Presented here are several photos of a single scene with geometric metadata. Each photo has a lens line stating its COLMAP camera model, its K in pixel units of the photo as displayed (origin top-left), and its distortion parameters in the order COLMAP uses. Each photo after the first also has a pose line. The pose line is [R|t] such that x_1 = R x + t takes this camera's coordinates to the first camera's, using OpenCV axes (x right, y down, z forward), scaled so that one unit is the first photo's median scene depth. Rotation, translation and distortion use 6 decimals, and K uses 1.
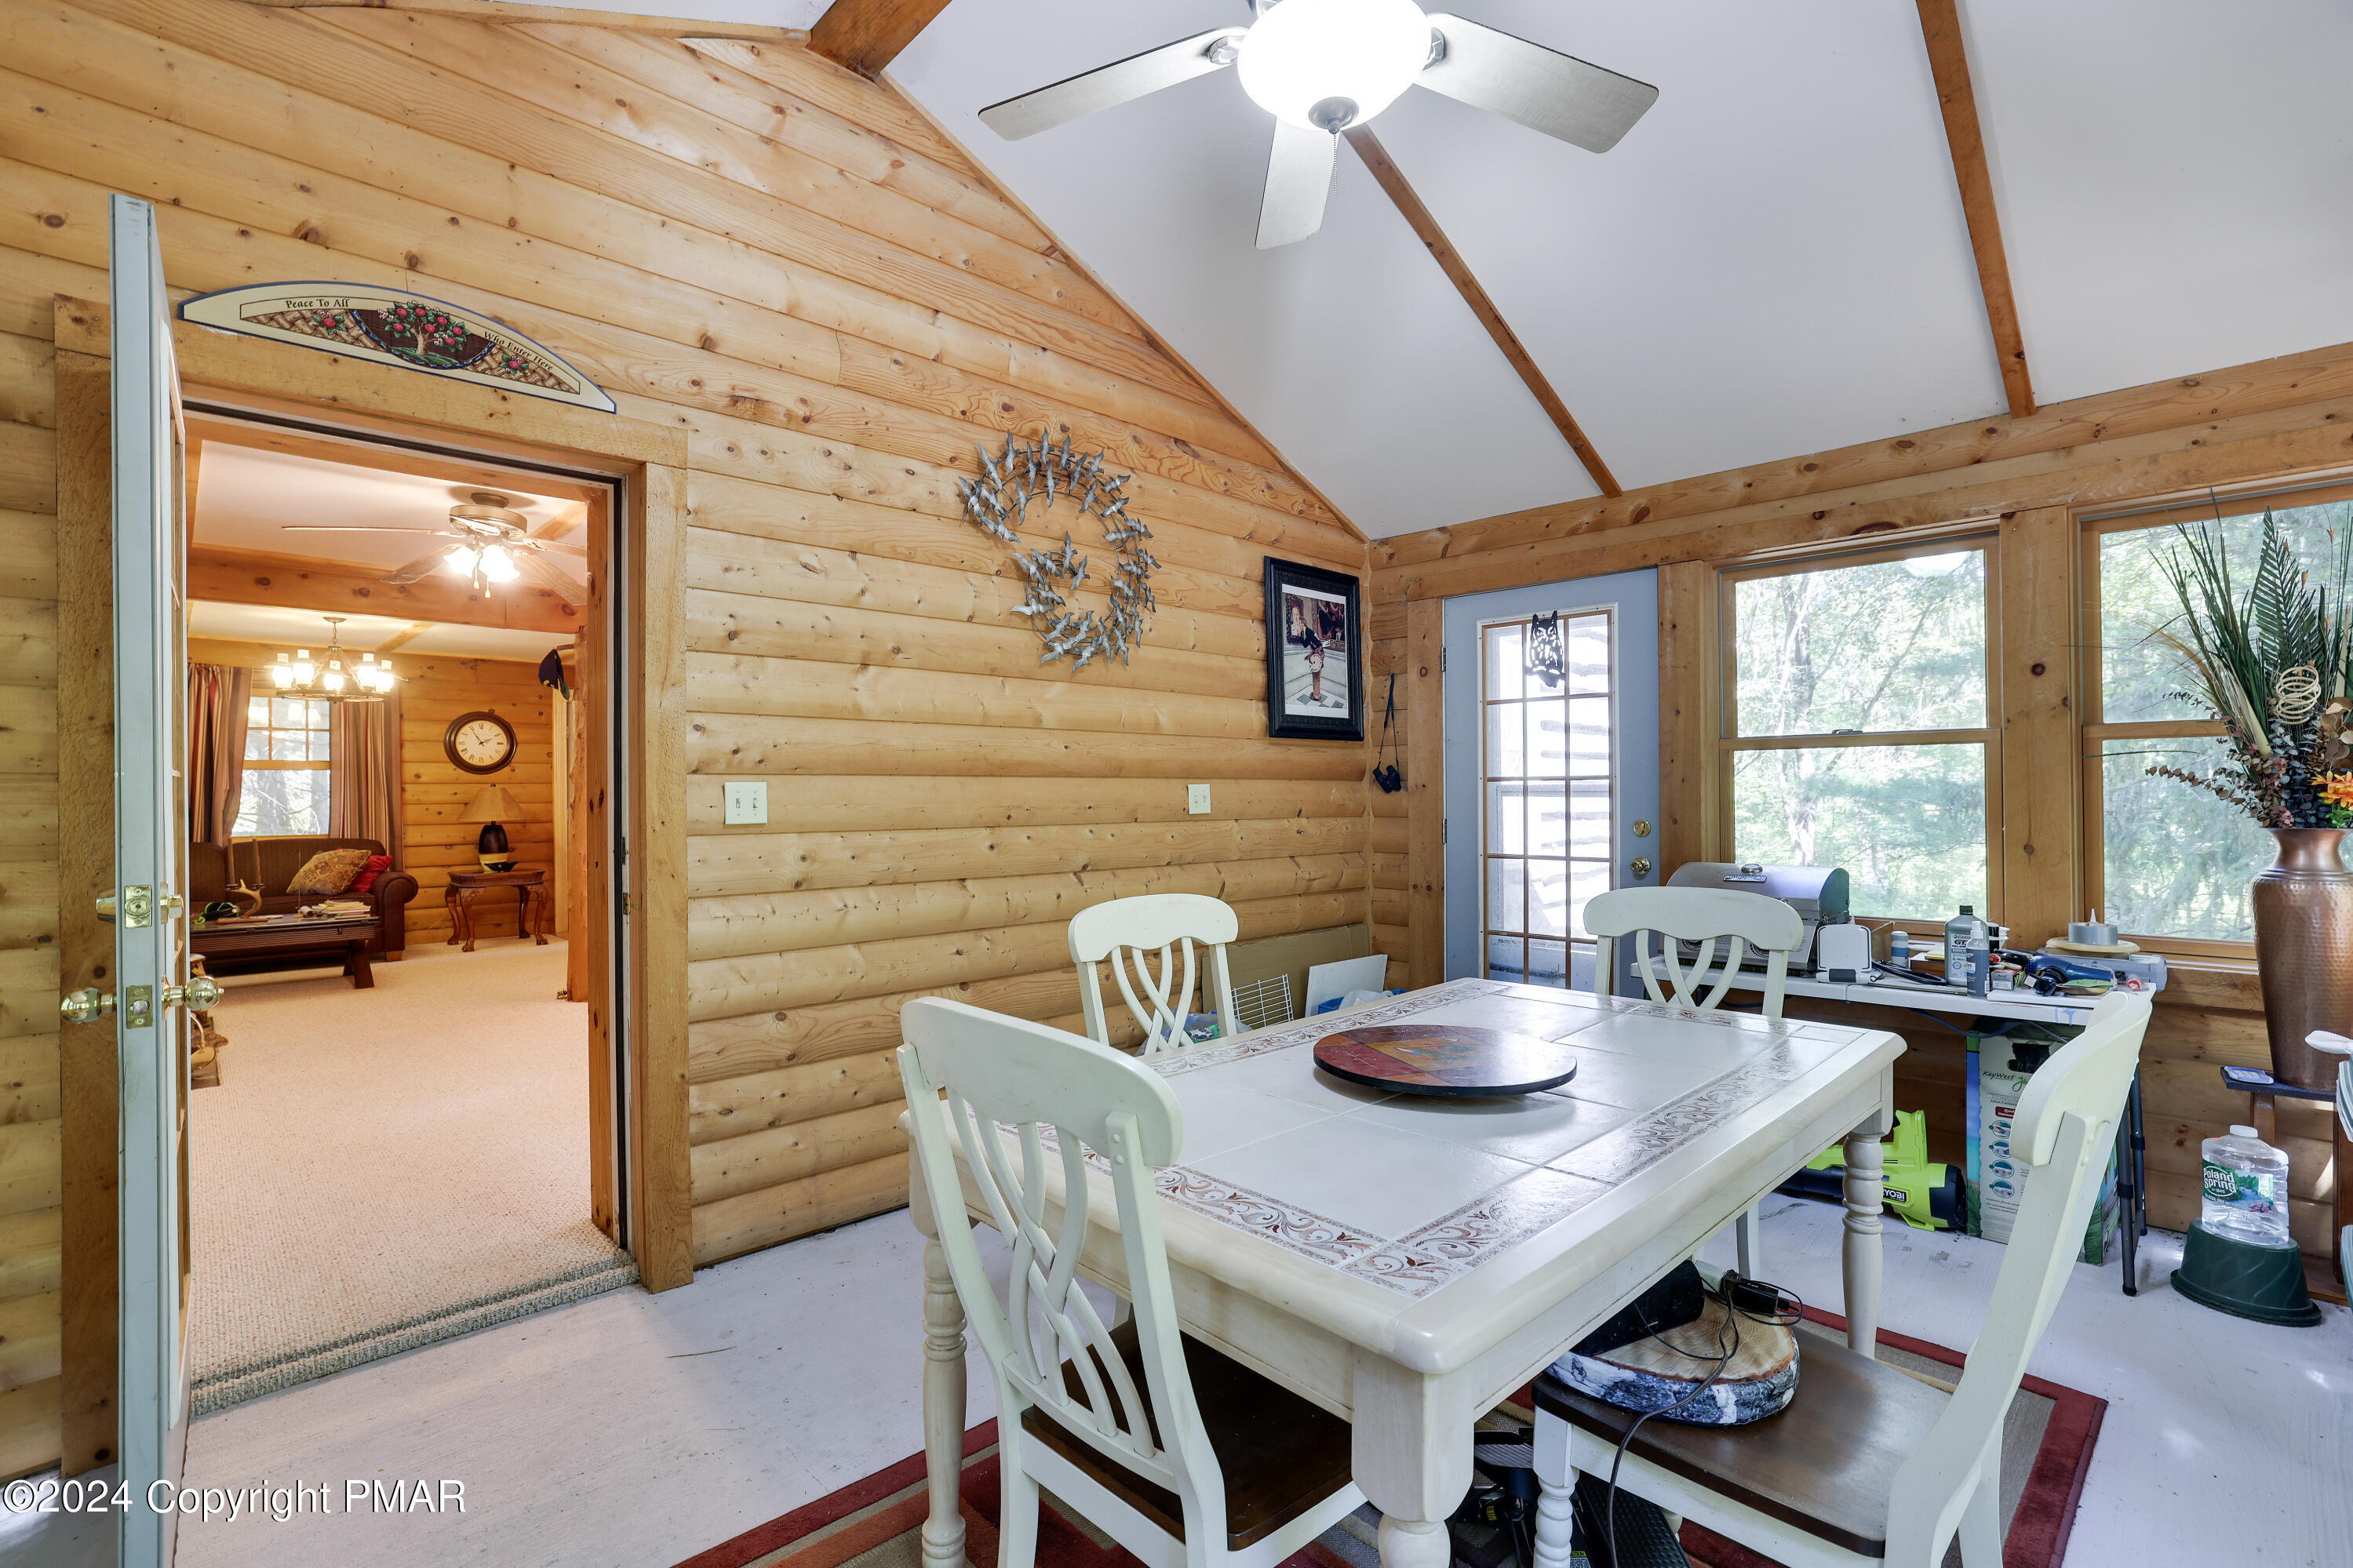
lens RADIAL K [[1054.7, 0, 1163.1], [0, 1054.7, 792.3], [0, 0, 1]] dist [-0.044594, 0.023053]
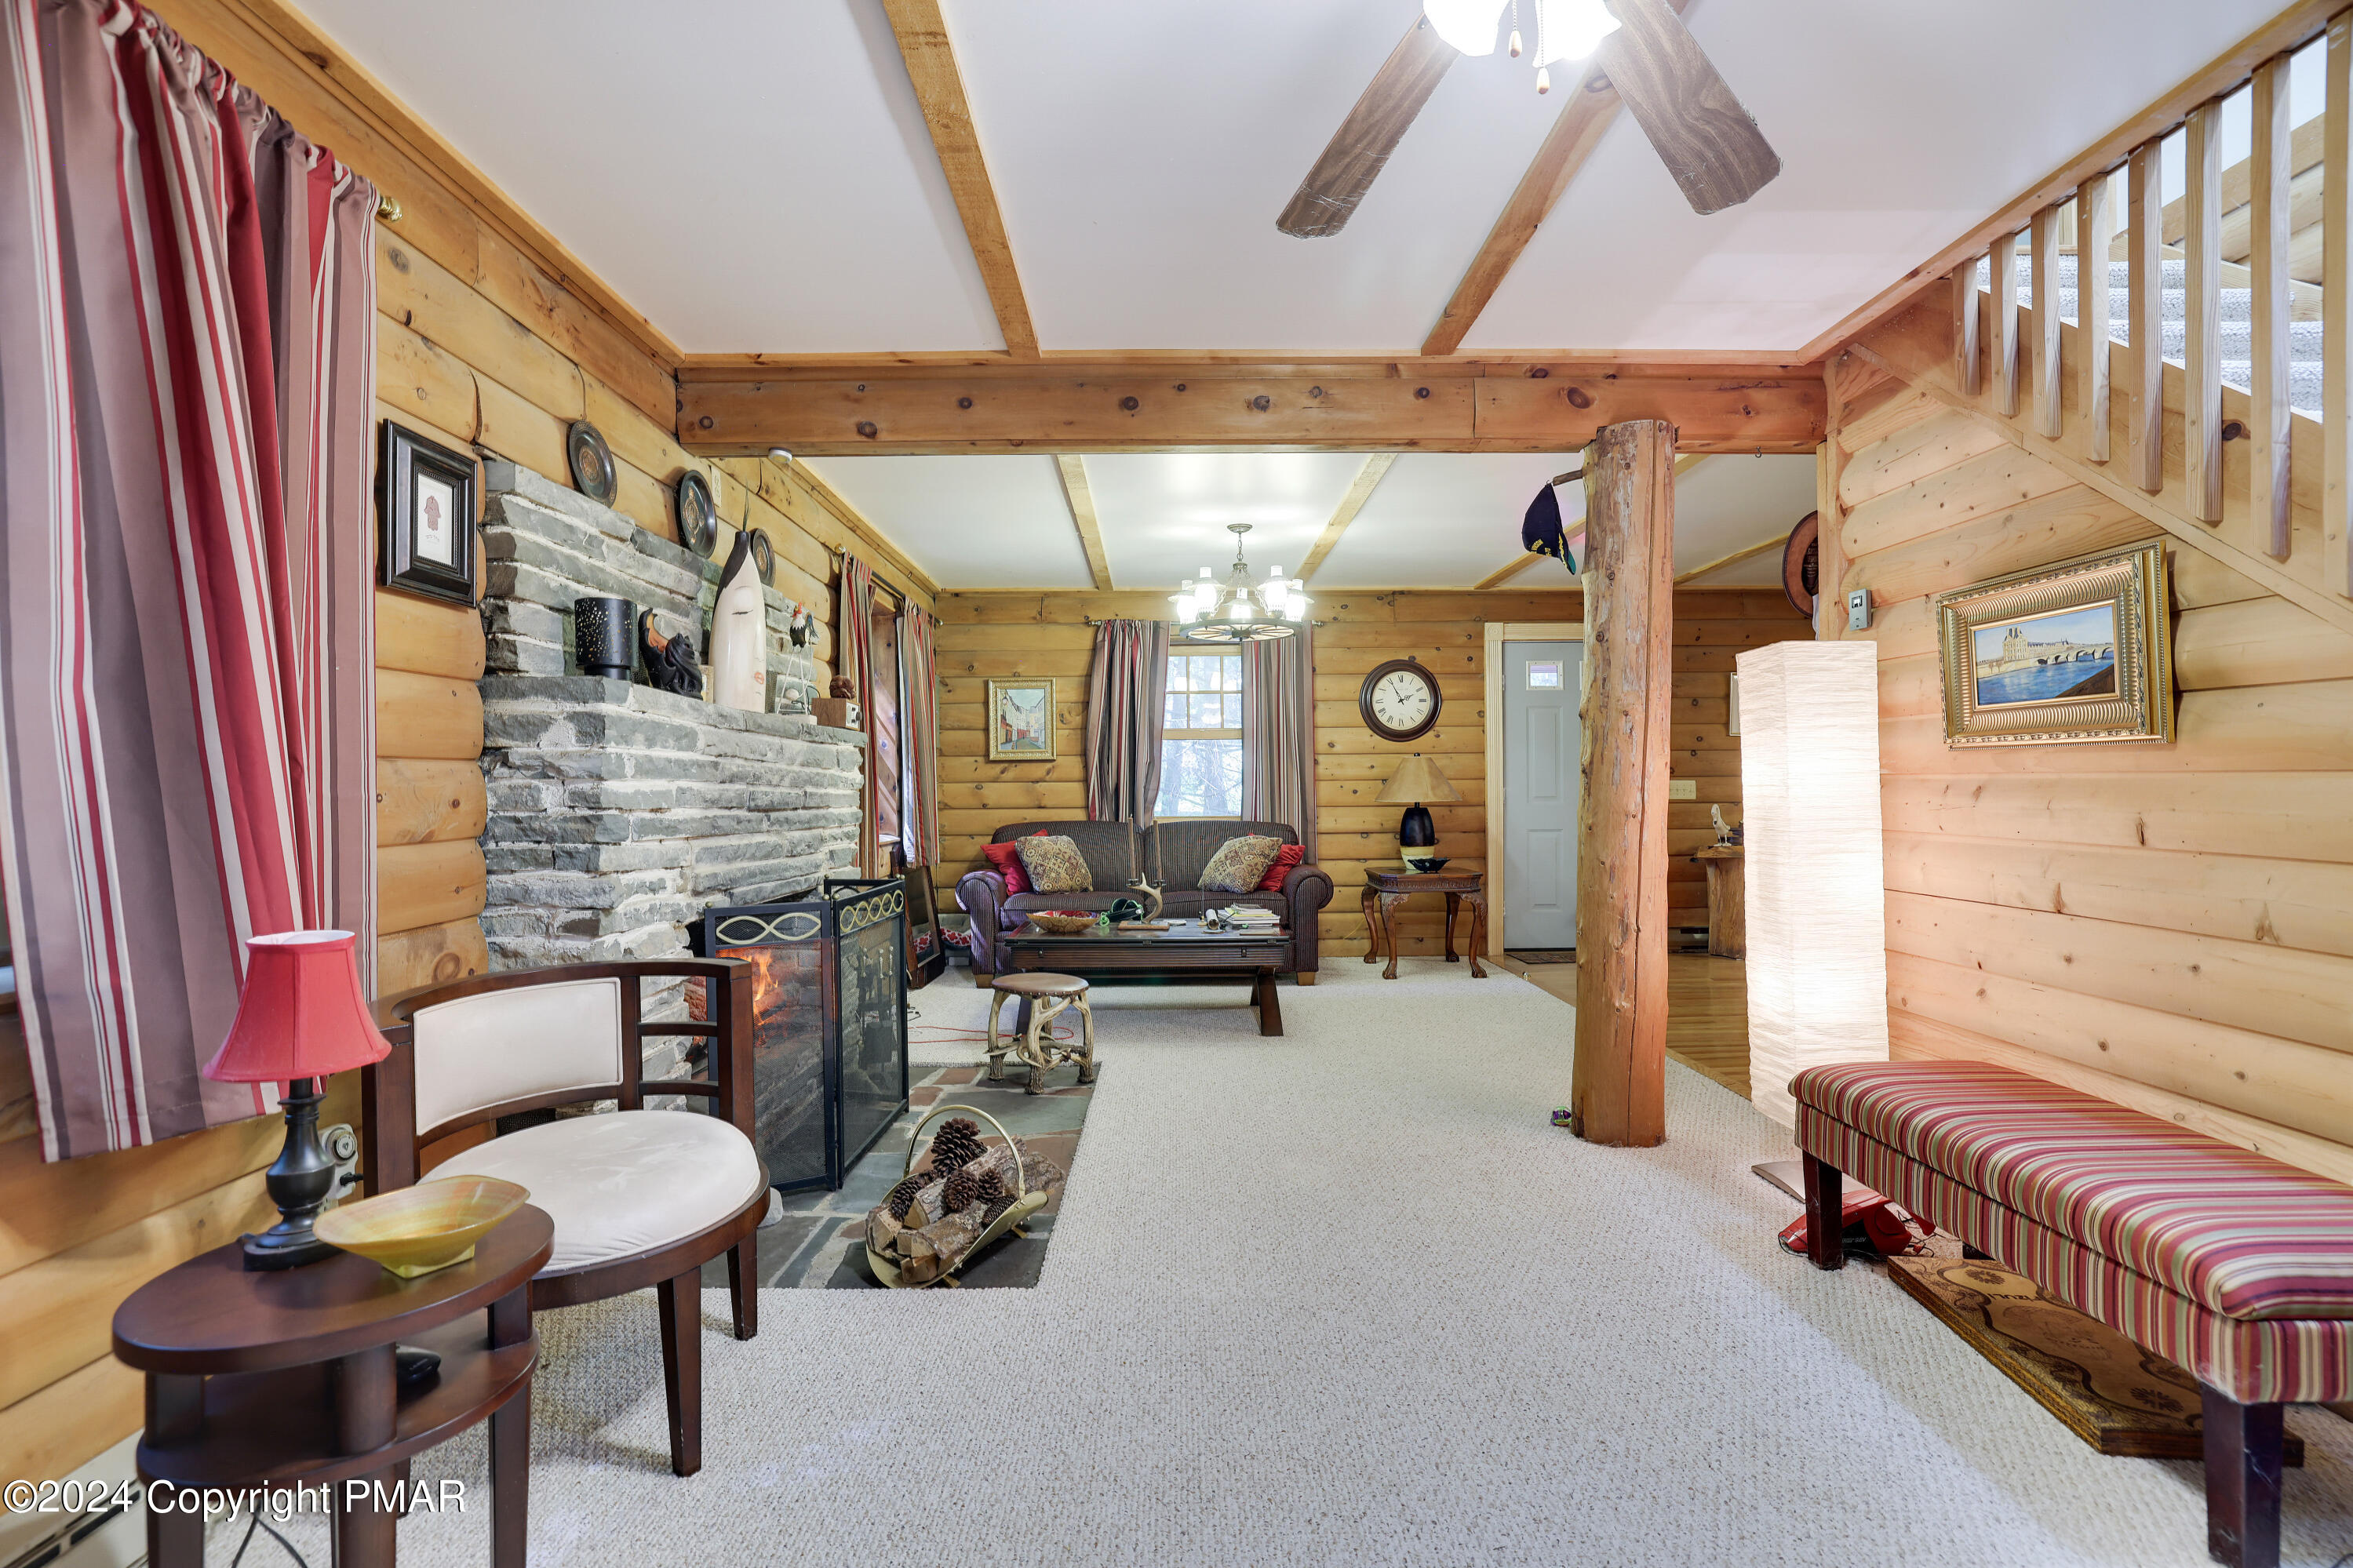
lens RADIAL K [[1054.7, 0, 1163.1], [0, 1054.7, 792.3], [0, 0, 1]] dist [-0.044594, 0.023053]
pose [[0.715308, 0.003960, -0.698799, -0.252287], [0.003307, 0.999954, 0.009052, 0.013082], [0.698802, -0.008786, 0.715261, 0.339733]]
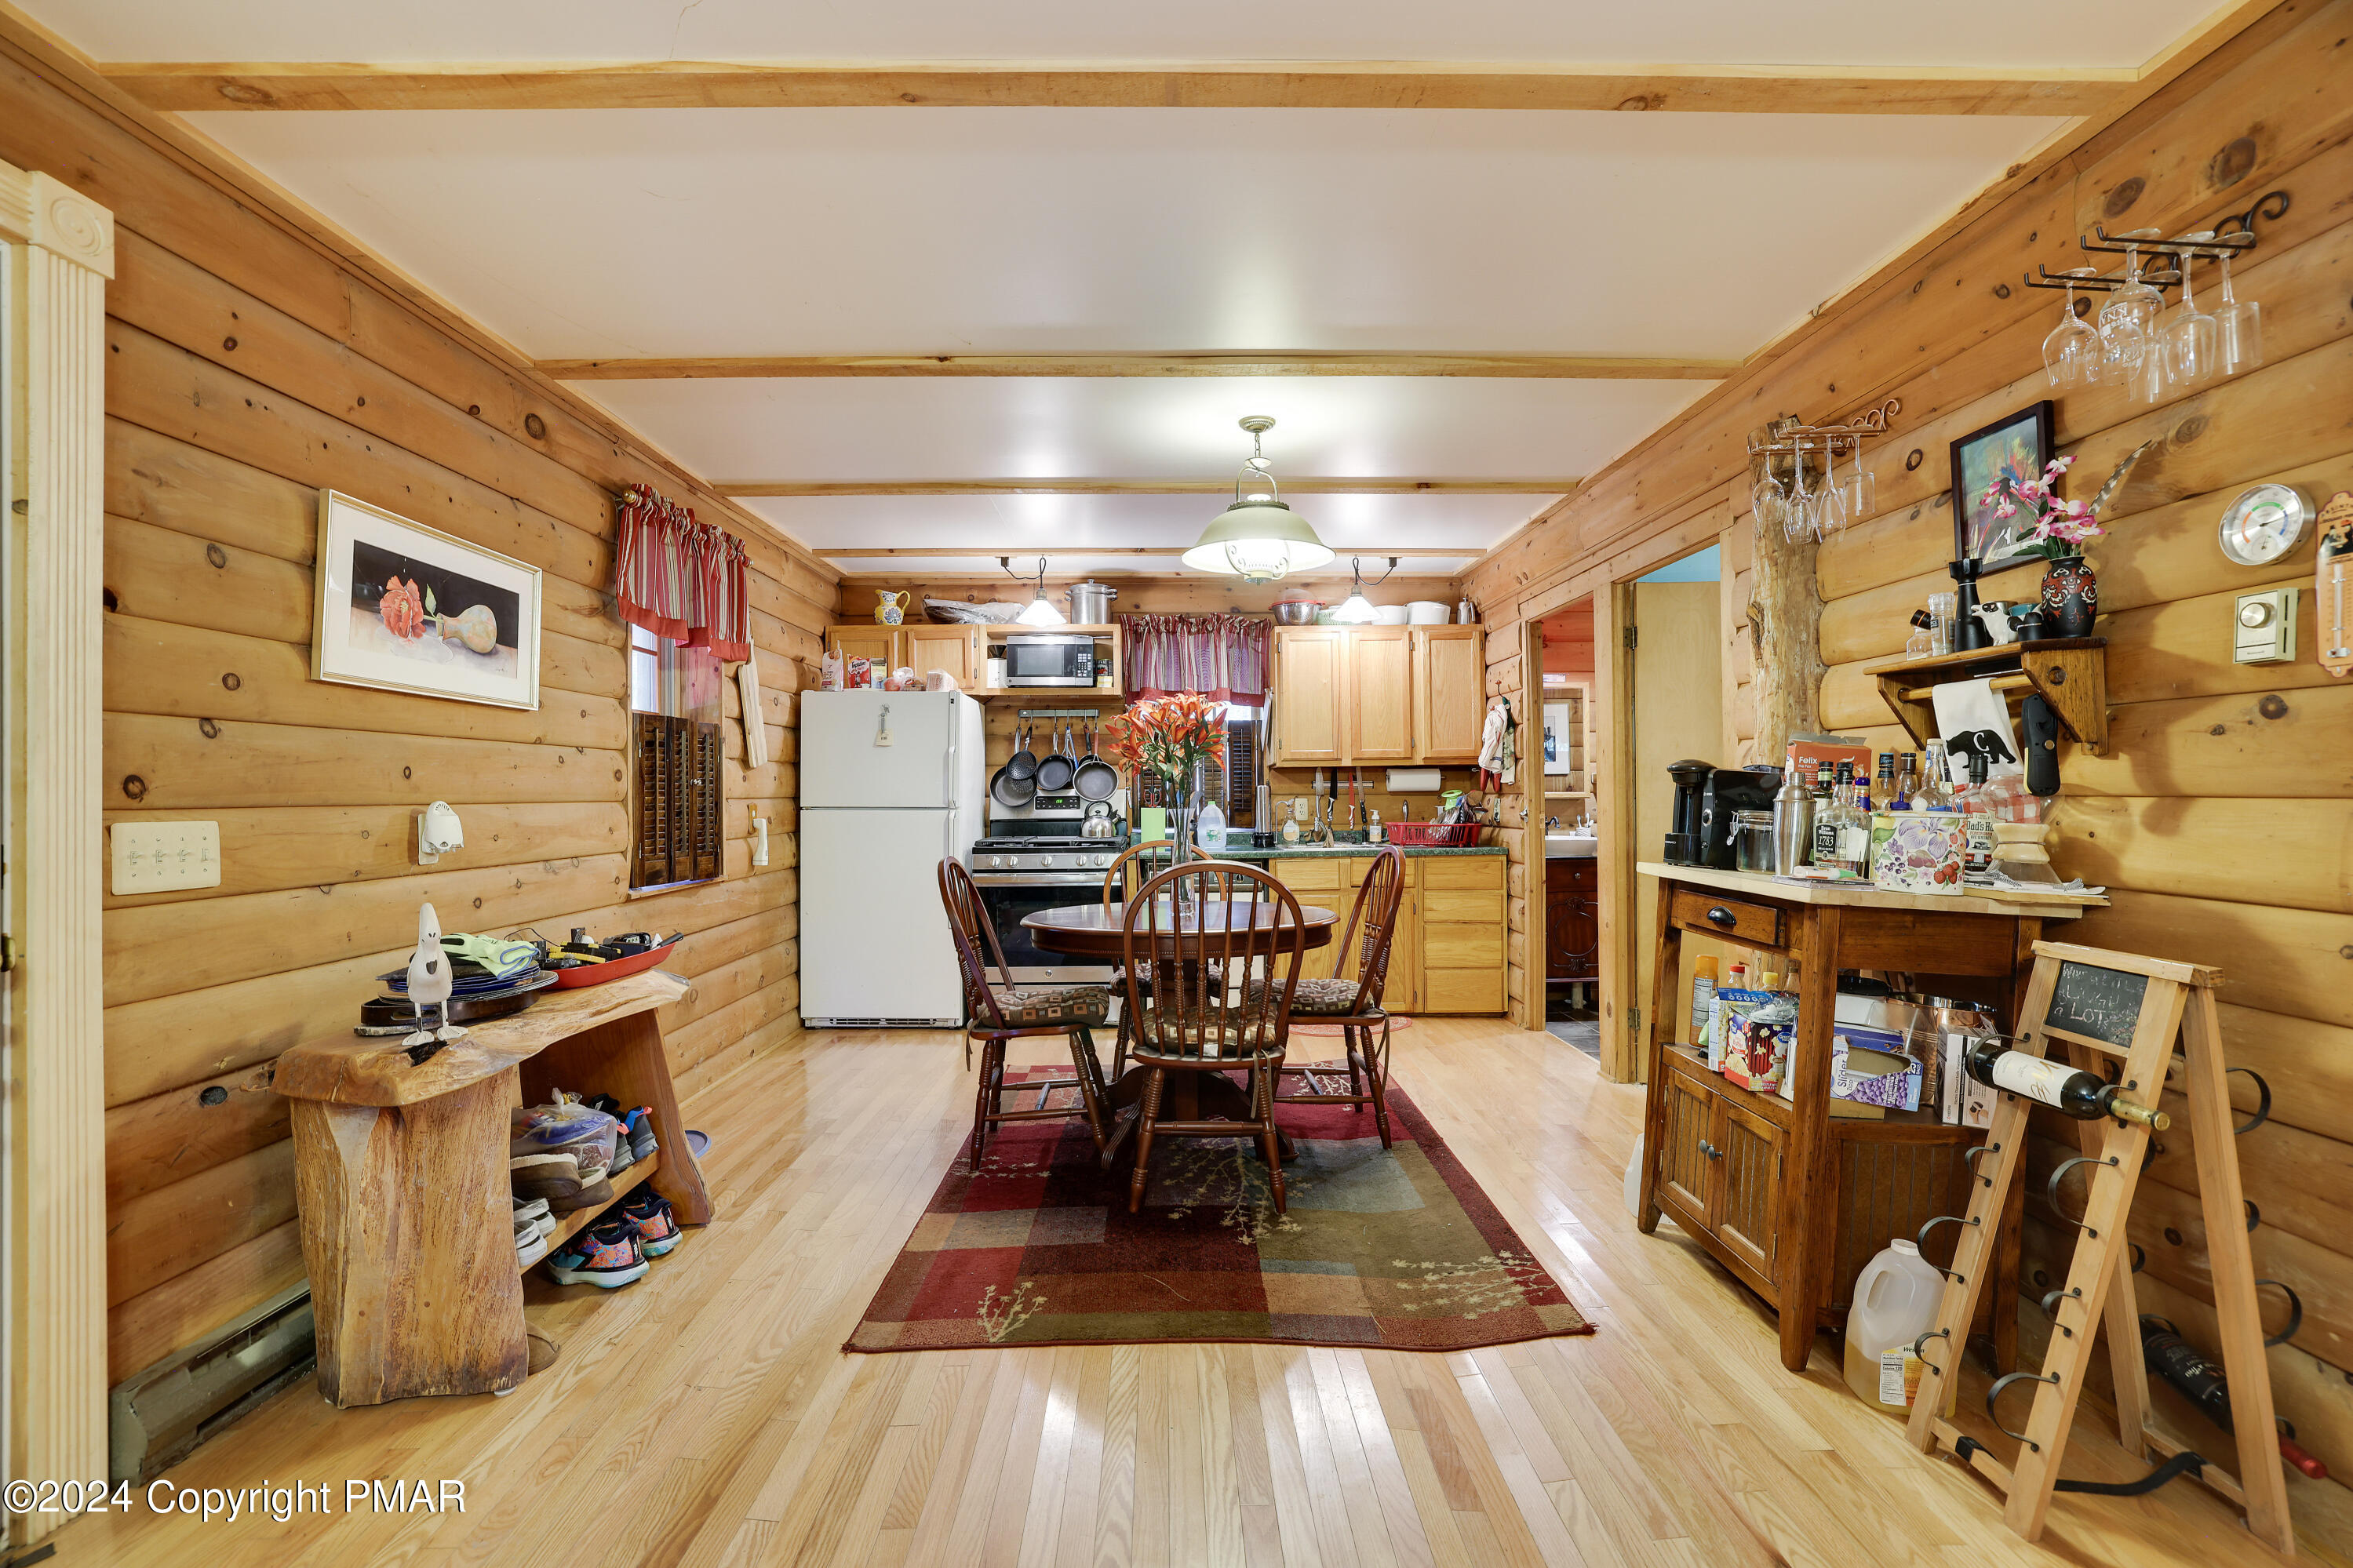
lens RADIAL K [[1054.7, 0, 1163.1], [0, 1054.7, 792.3], [0, 0, 1]] dist [-0.044594, 0.023053]
pose [[0.690993, -0.007120, 0.722827, -0.546388], [0.010290, 0.999947, 0.000013, 0.007978], [-0.722788, 0.007428, 0.691030, 0.895649]]
